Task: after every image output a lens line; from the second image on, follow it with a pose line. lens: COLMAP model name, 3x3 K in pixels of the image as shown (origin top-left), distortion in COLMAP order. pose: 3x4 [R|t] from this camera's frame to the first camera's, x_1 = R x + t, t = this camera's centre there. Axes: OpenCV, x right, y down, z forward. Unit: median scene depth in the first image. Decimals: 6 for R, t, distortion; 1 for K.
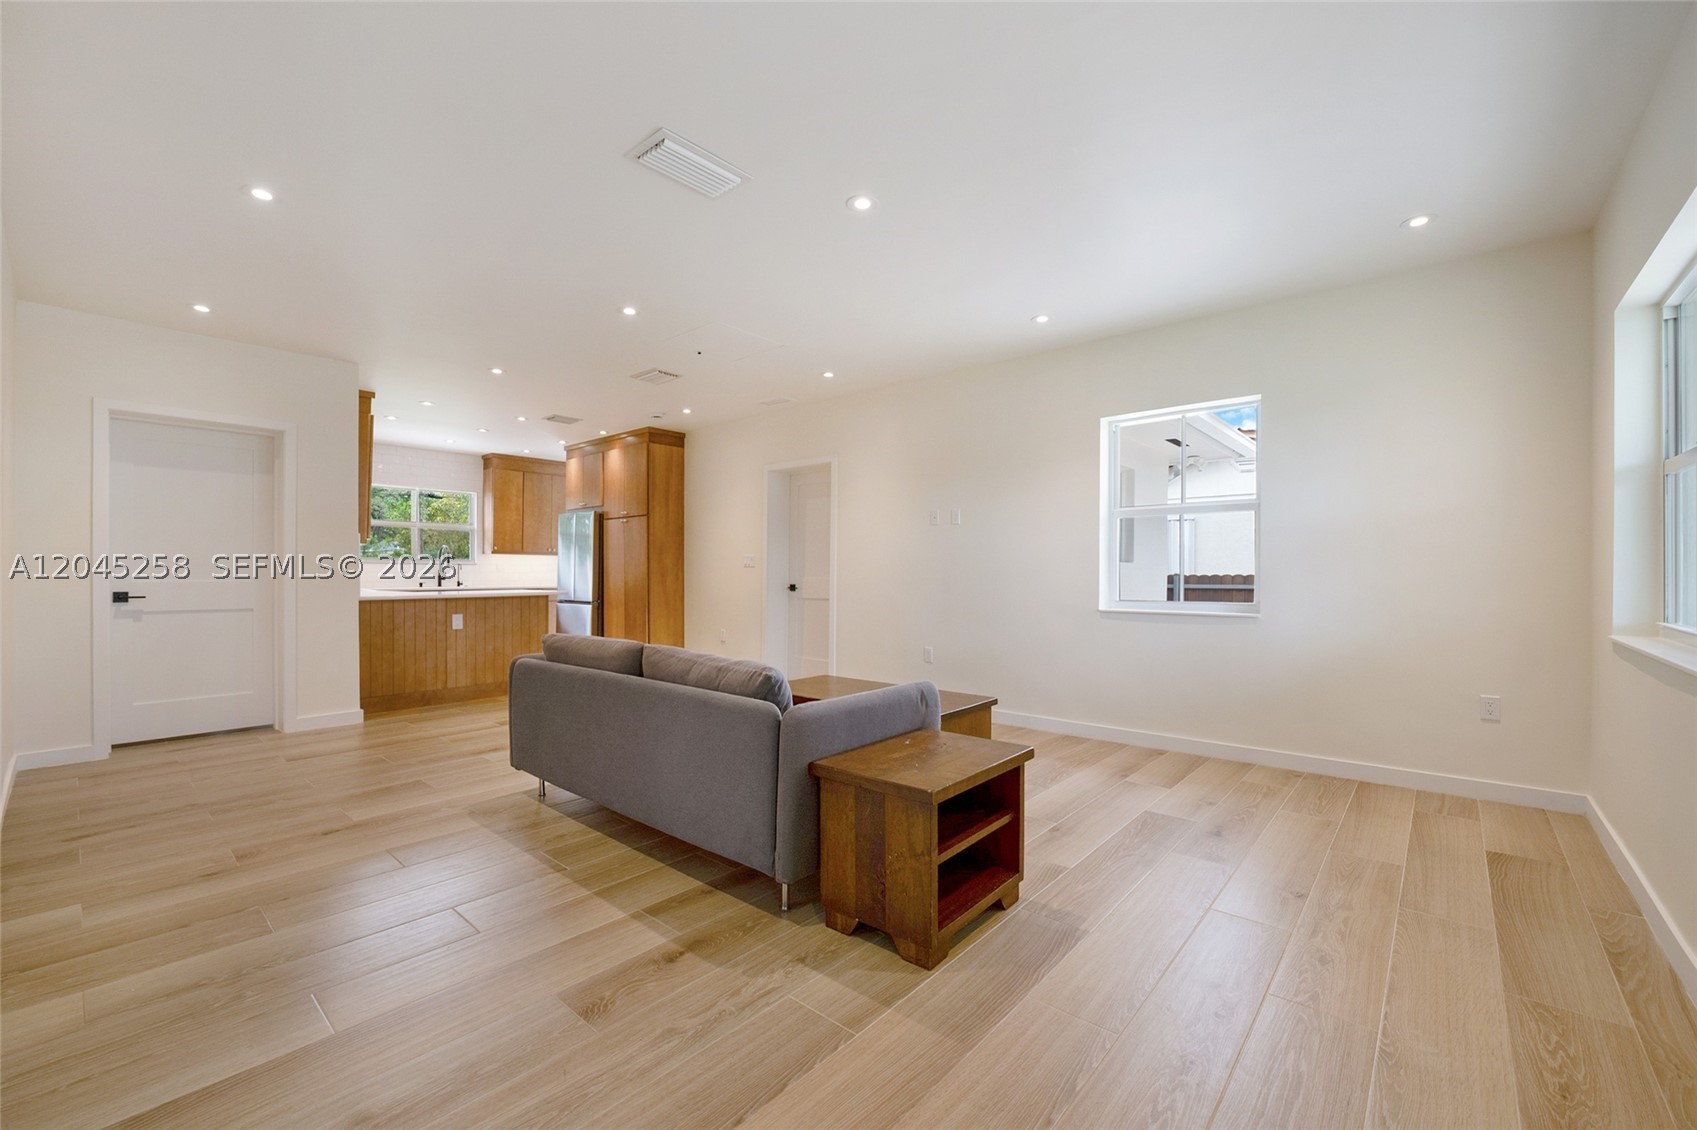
lens RADIAL K [[704.7, 0, 868.8], [0, 704.7, 579.4], [0, 0, 1]] dist [0.000328, 0.000187]
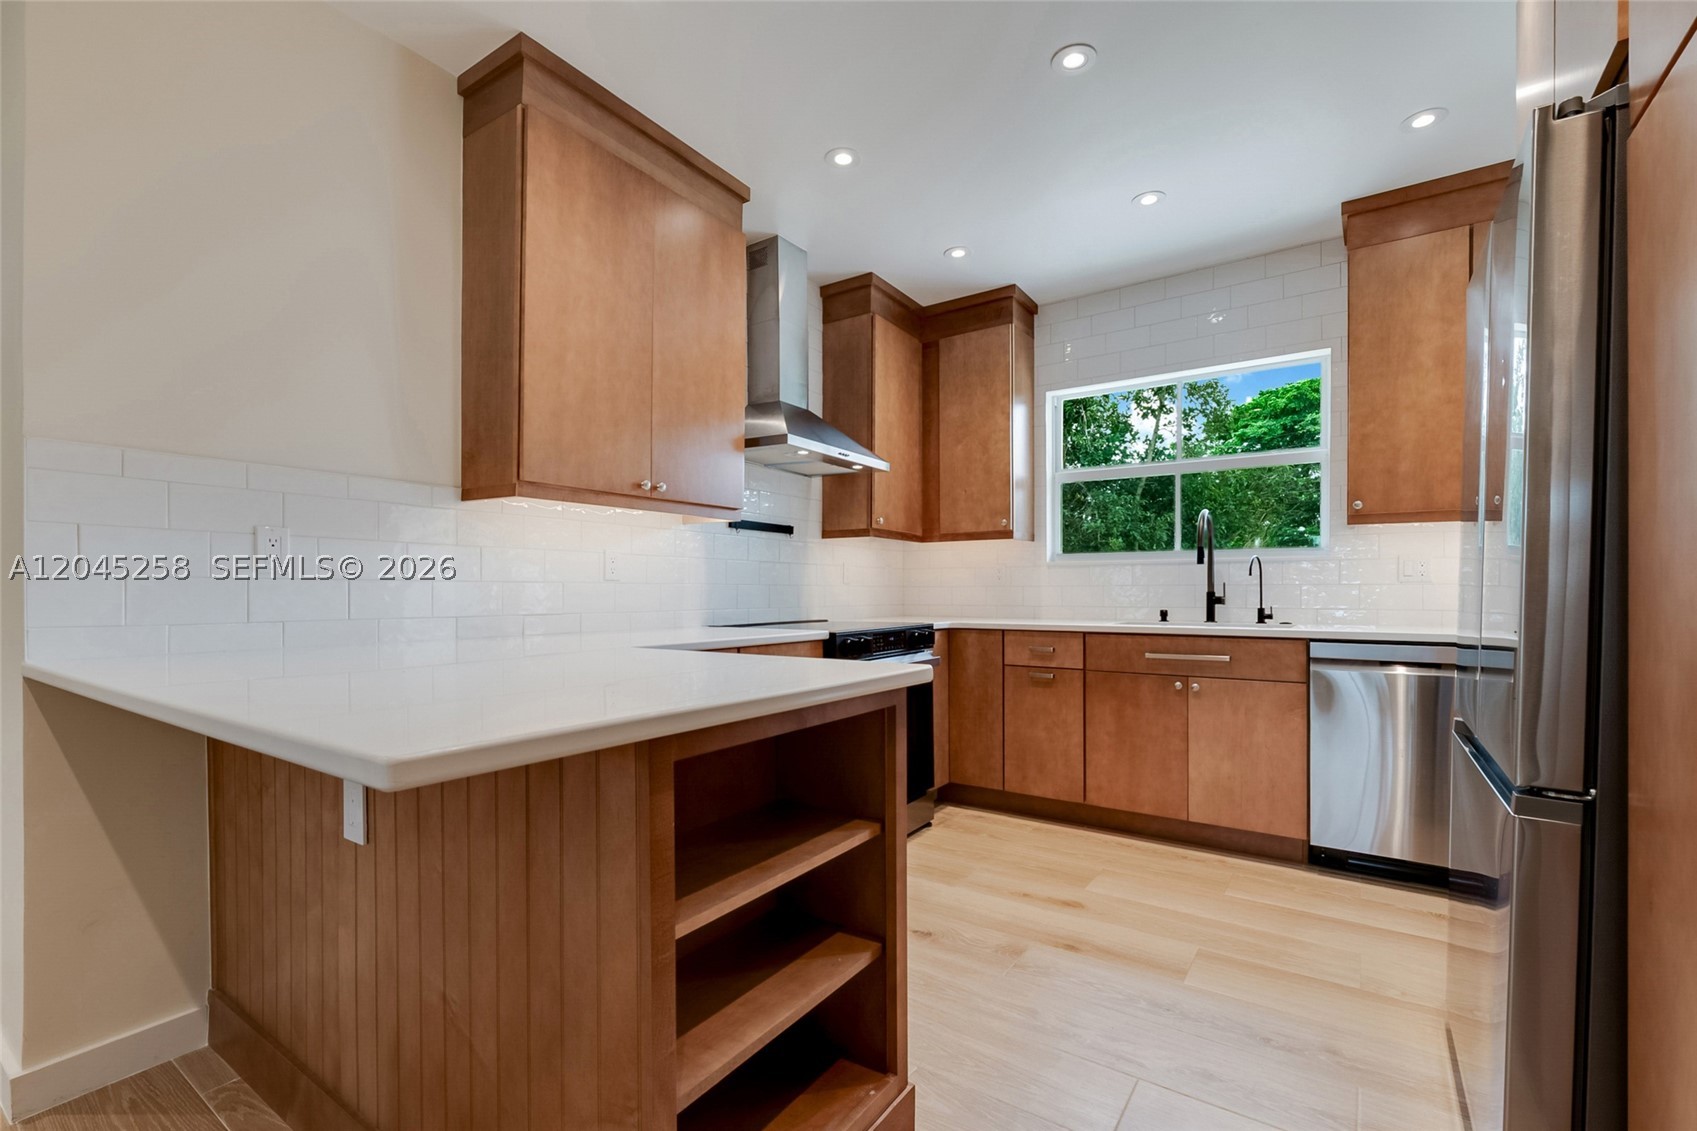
lens RADIAL K [[704.7, 0, 868.8], [0, 704.7, 579.9], [0, 0, 1]] dist [0.000328, 0.000187]
pose [[0.085111, -0.009976, -0.996321, -0.356417], [-0.008862, 0.999903, -0.010769, -0.009256], [0.996332, 0.009746, 0.085015, 1.133367]]
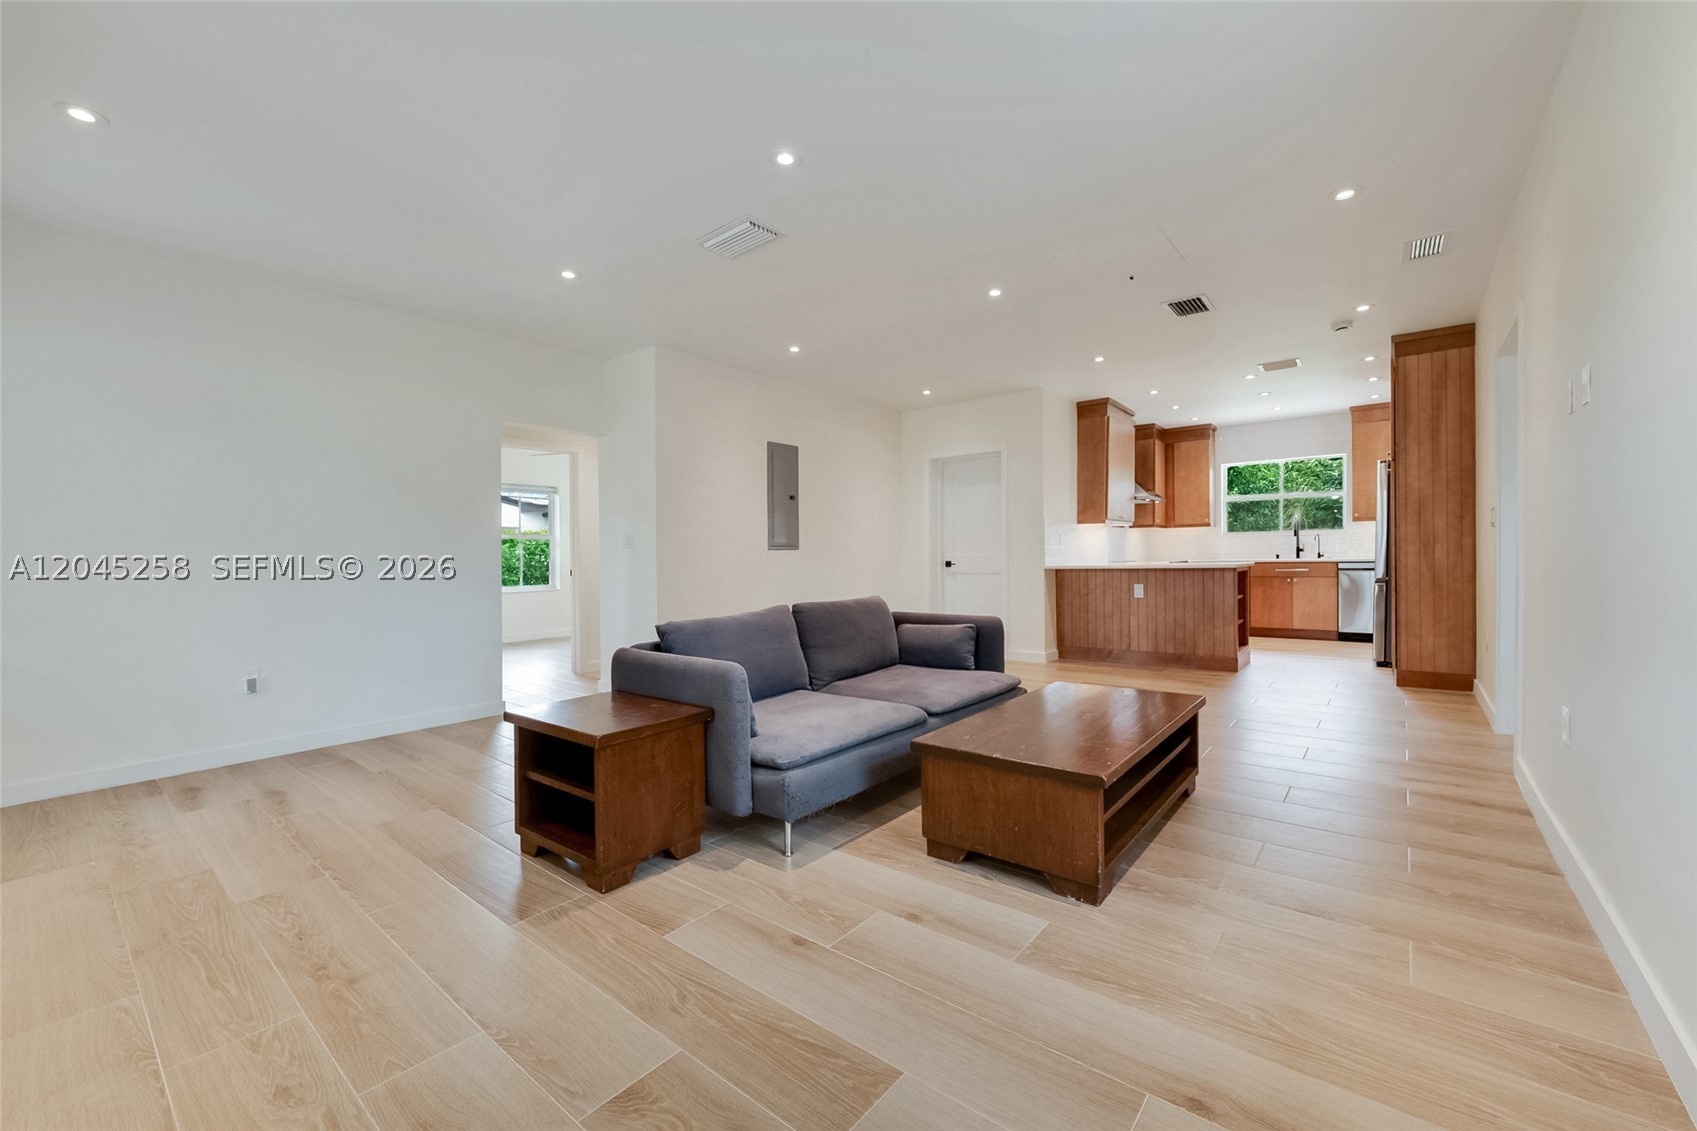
lens RADIAL K [[673.1, 0, 841.6], [0, 673.1, 560.9], [0, 0, 1]] dist [0.000937, -0.000018]
pose [[0.001097, 0.008095, -0.999967, 0.454346], [0.009213, 0.999925, 0.008105, 0.000778], [0.999957, -0.009222, 0.001023, 0.539047]]
